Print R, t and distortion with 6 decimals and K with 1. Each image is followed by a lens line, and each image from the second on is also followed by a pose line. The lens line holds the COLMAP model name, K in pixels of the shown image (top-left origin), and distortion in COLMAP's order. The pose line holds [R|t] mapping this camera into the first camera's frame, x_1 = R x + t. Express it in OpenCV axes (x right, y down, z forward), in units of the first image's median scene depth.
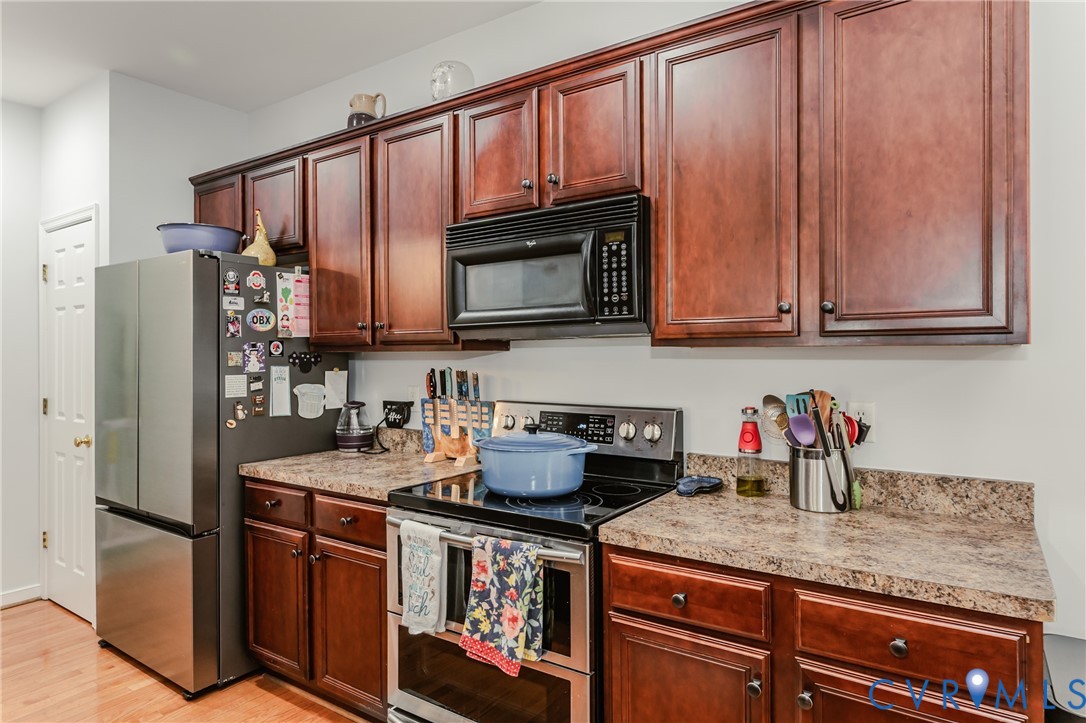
lens RADIAL K [[650.9, 0, 539.8], [0, 650.9, 350.8], [0, 0, 1]] dist [-0.003219, -0.001489]
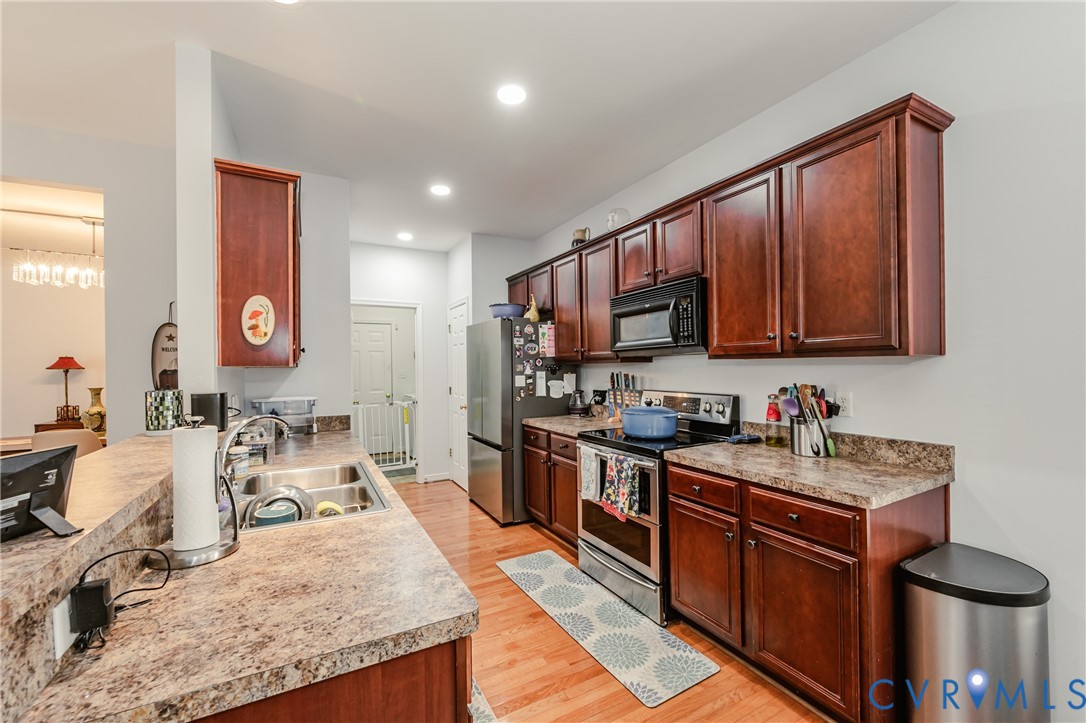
lens RADIAL K [[437.0, 0, 535.9], [0, 437.0, 359.7], [0, 0, 1]] dist [-0.006459, -0.000092]
pose [[0.887251, -0.014550, -0.461058, 0.283065], [0.011376, 0.999889, -0.009662, 0.000426], [0.461147, 0.003327, 0.887318, -0.275482]]
